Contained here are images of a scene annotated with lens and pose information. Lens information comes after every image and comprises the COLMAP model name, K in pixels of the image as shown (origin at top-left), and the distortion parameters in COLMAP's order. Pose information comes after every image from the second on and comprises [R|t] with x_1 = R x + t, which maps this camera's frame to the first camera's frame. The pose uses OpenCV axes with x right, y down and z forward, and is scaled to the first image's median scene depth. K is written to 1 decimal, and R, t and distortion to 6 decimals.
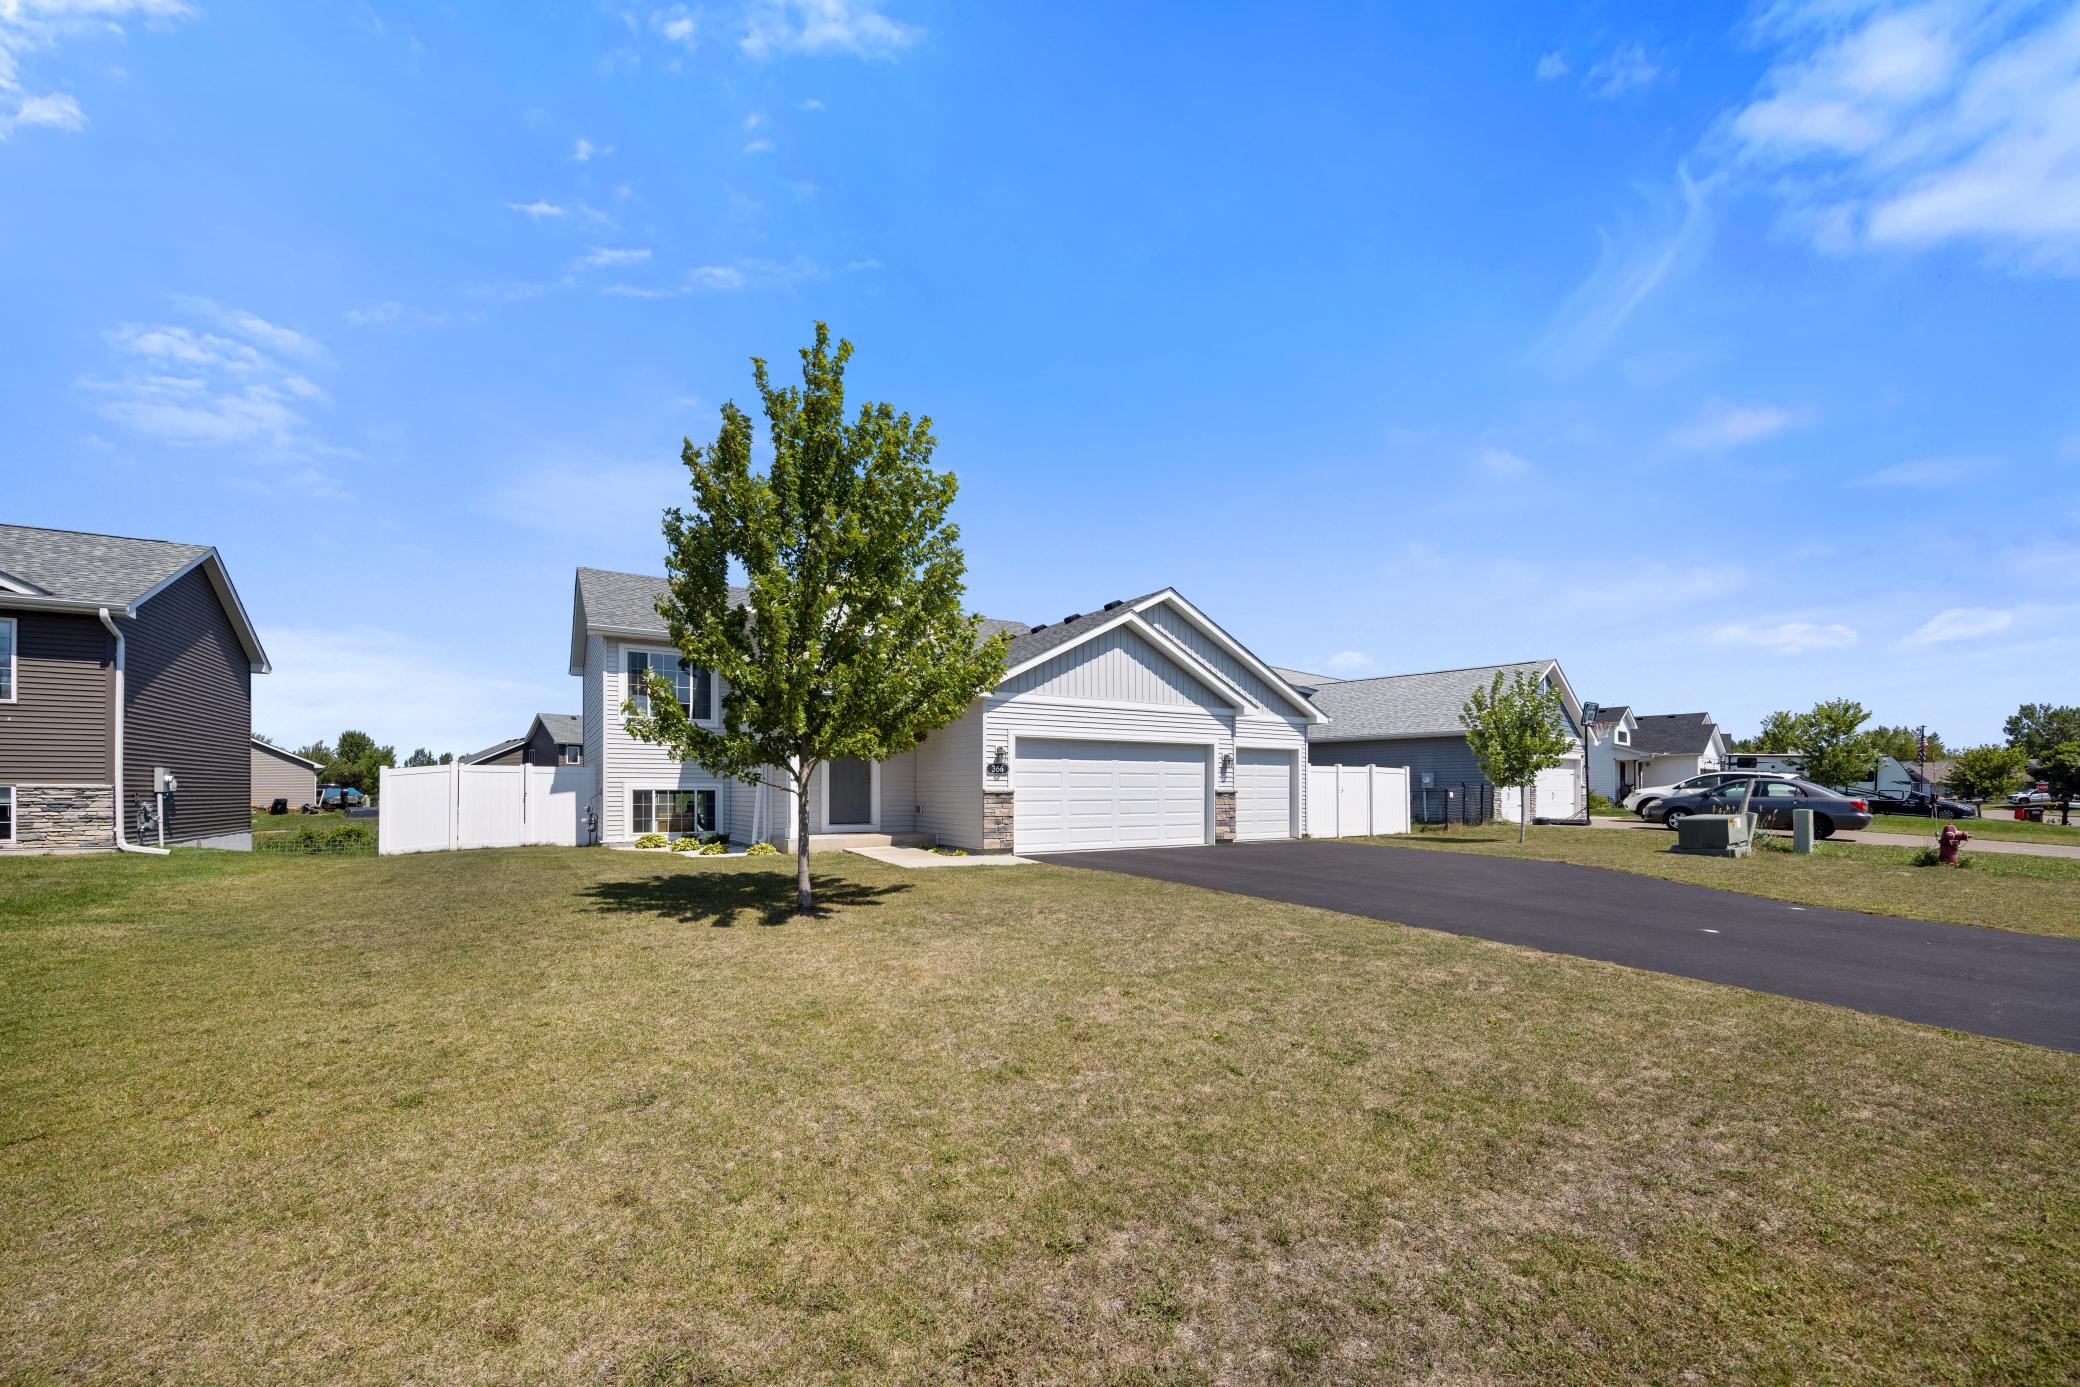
lens RADIAL K [[829.2, 0, 1048.4], [0, 829.2, 784.5], [0, 0, 1]] dist [-0.006244, 0.000593]
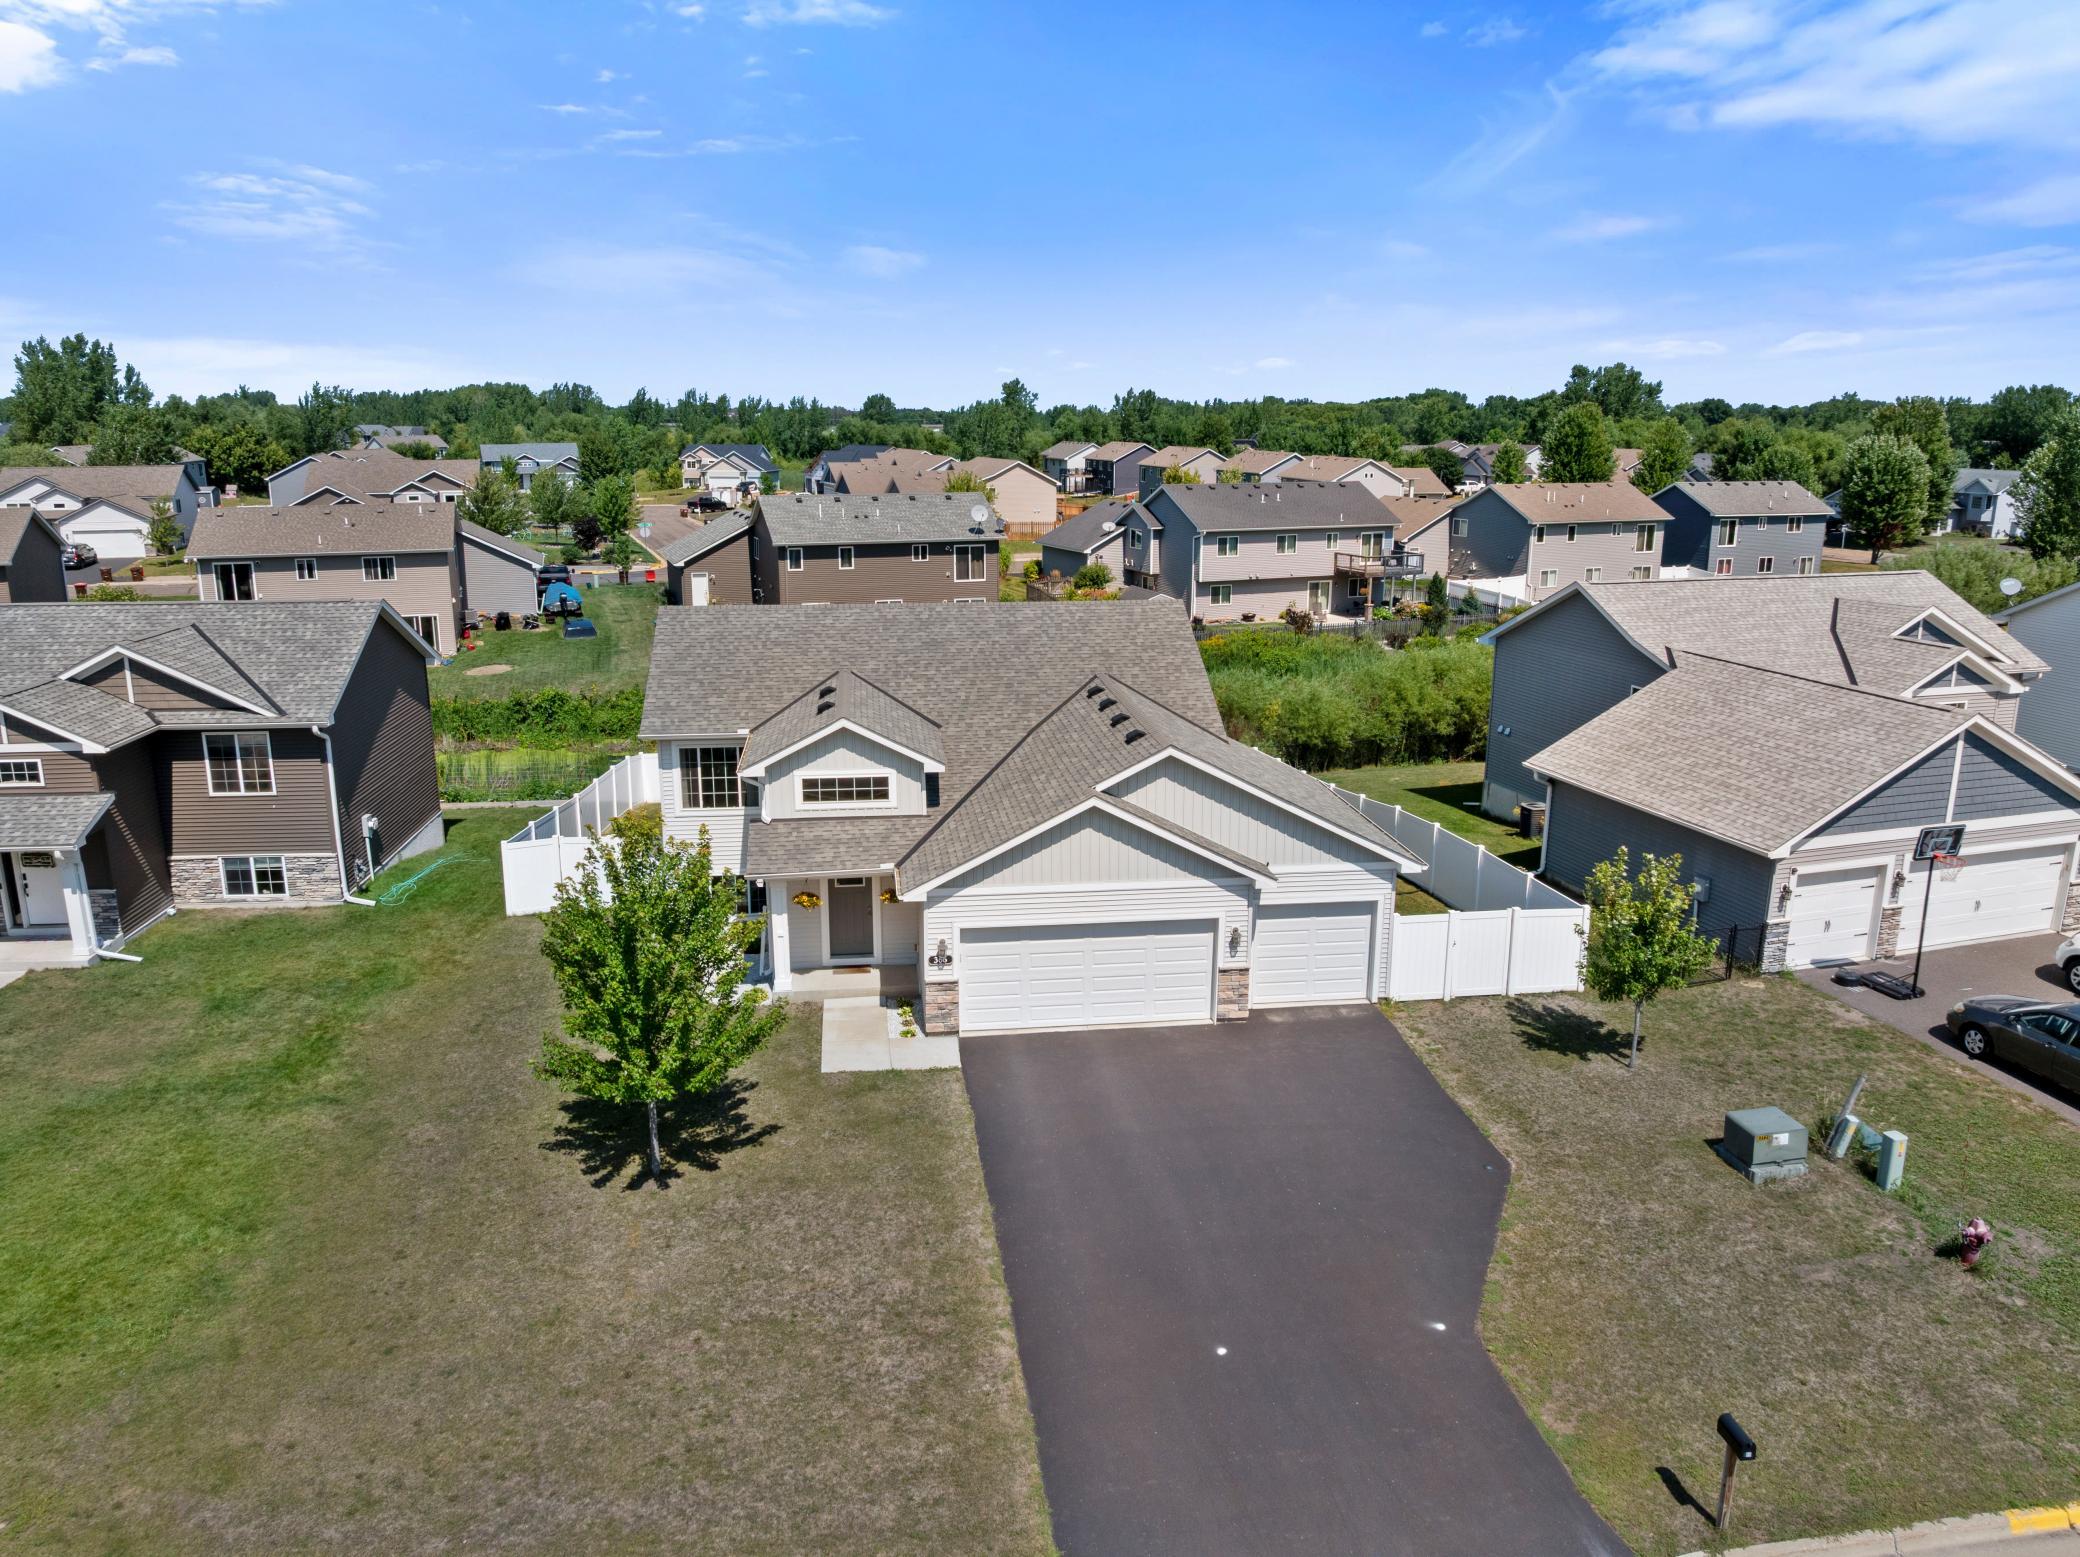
lens RADIAL K [[1475.0, 0, 1039.7], [0, 1475.0, 762.6], [0, 0, 1]] dist [-0.046721, 0.017976]
pose [[0.906011, 0.102430, -0.410673, 0.746106], [-0.000497, 0.970531, 0.240974, -0.670030], [0.423254, -0.218121, 0.879363, -0.483549]]
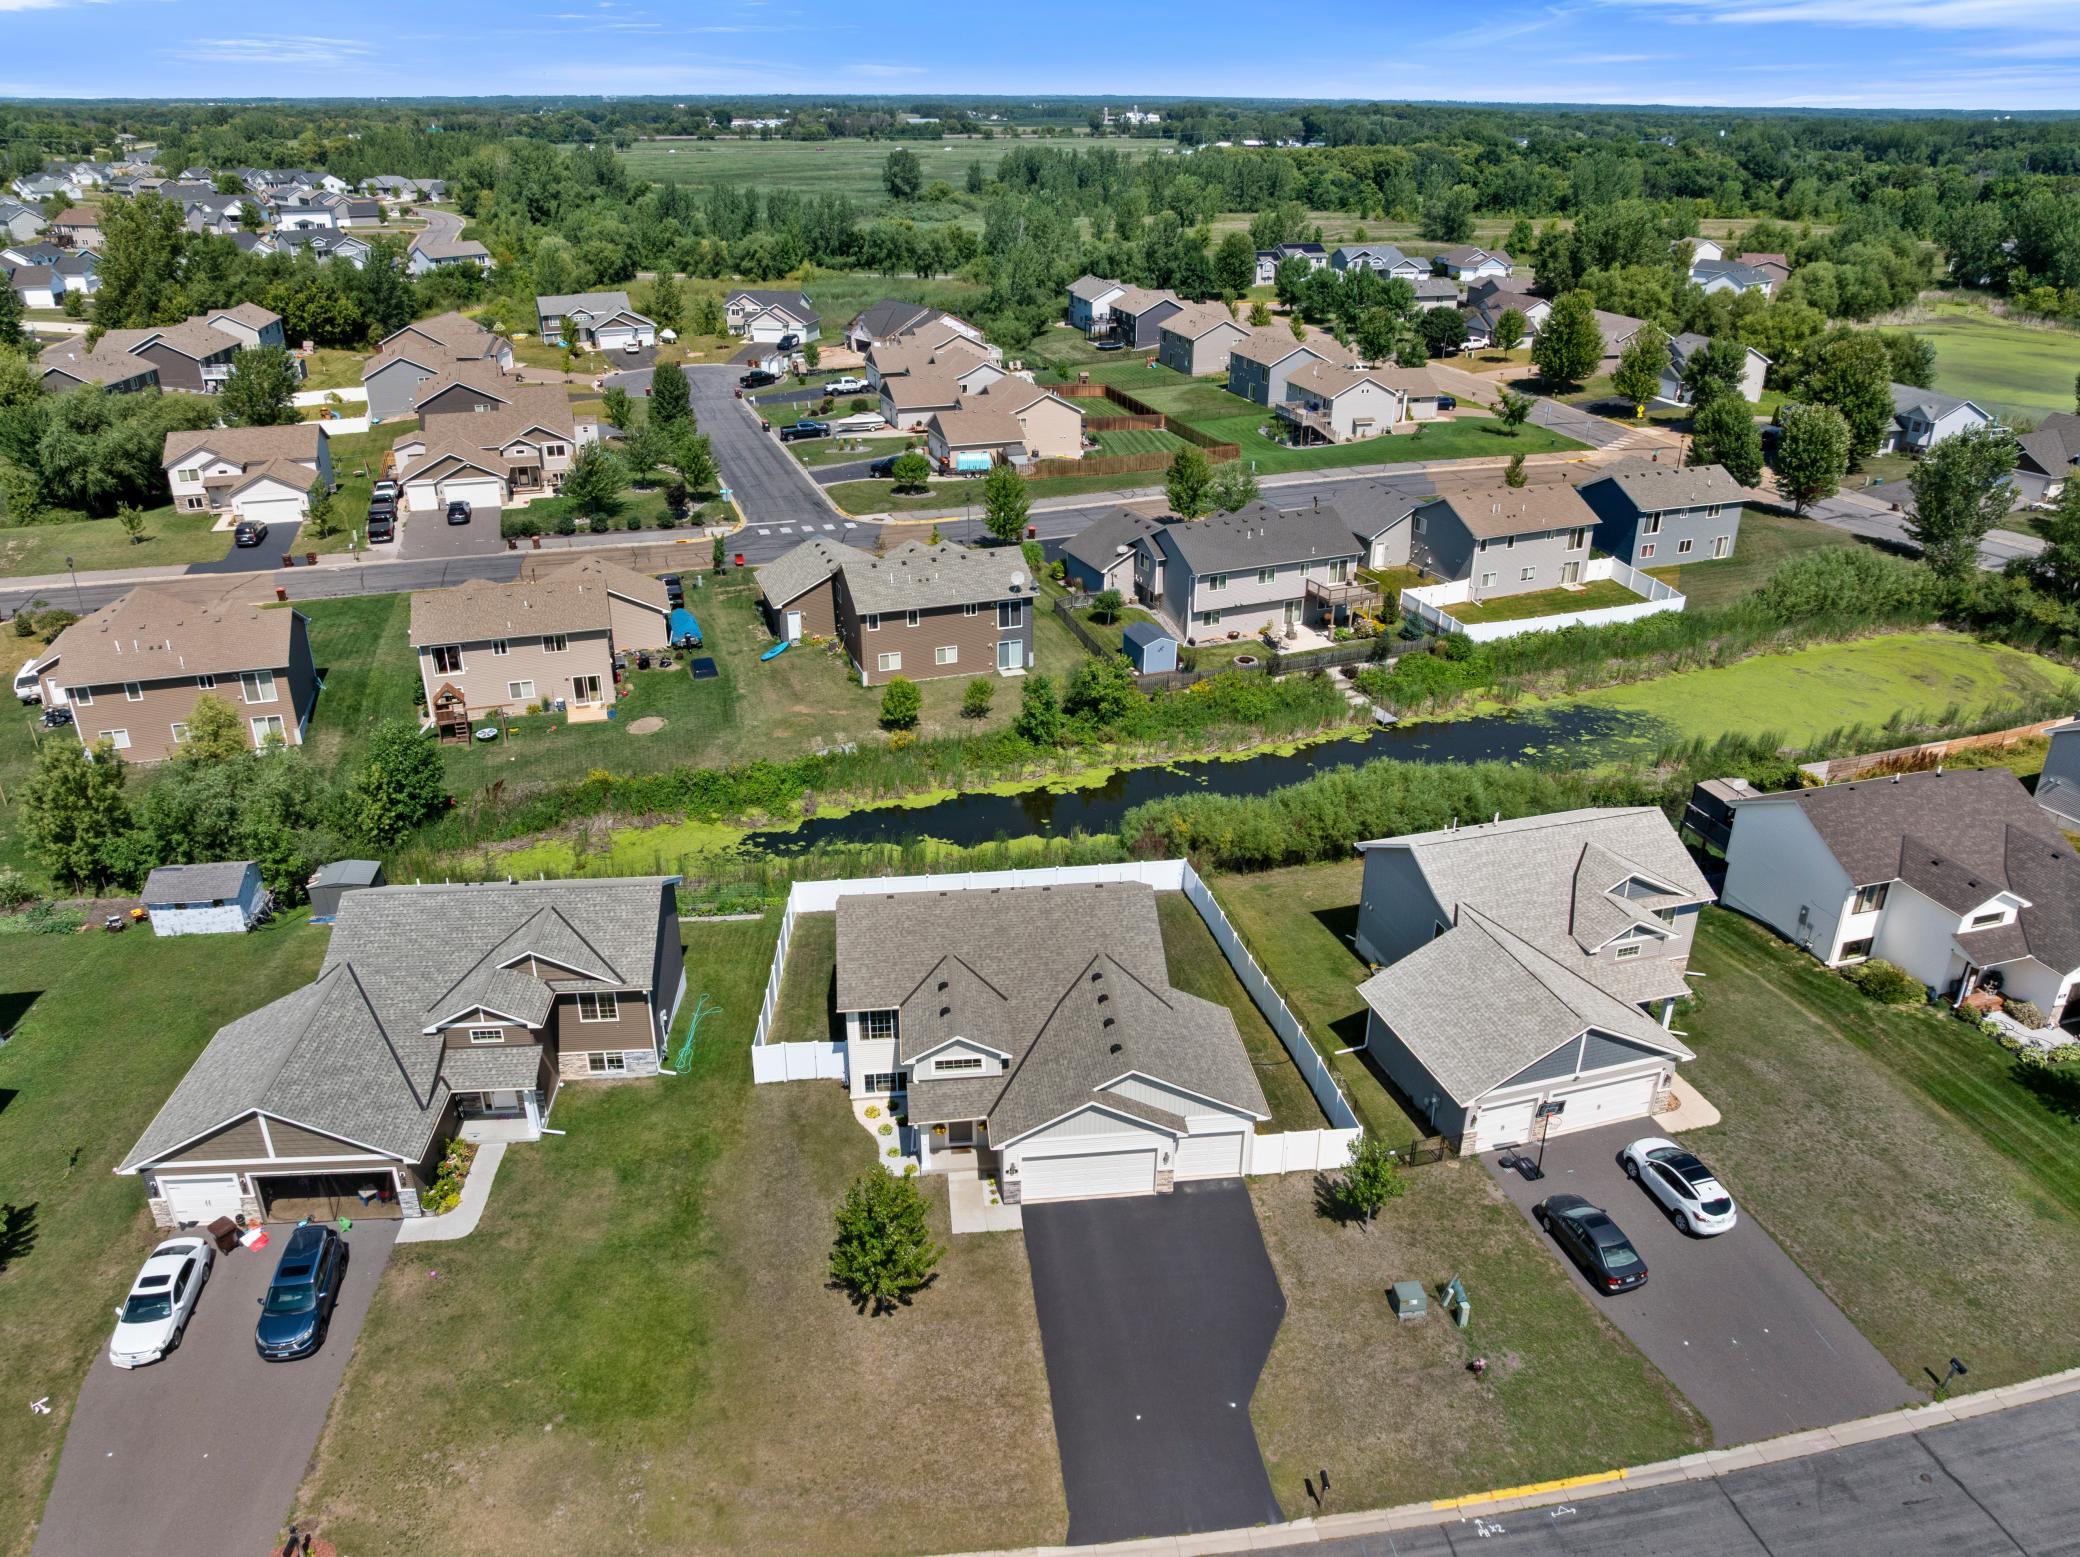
lens RADIAL K [[1475.0, 0, 1036.2], [0, 1475.0, 770.2], [0, 0, 1]] dist [-0.046721, 0.017976]
pose [[0.897898, 0.187664, -0.398197, 1.163721], [0.001626, 0.903156, 0.429310, -2.300616], [0.440200, -0.386124, 0.810637, -1.397418]]
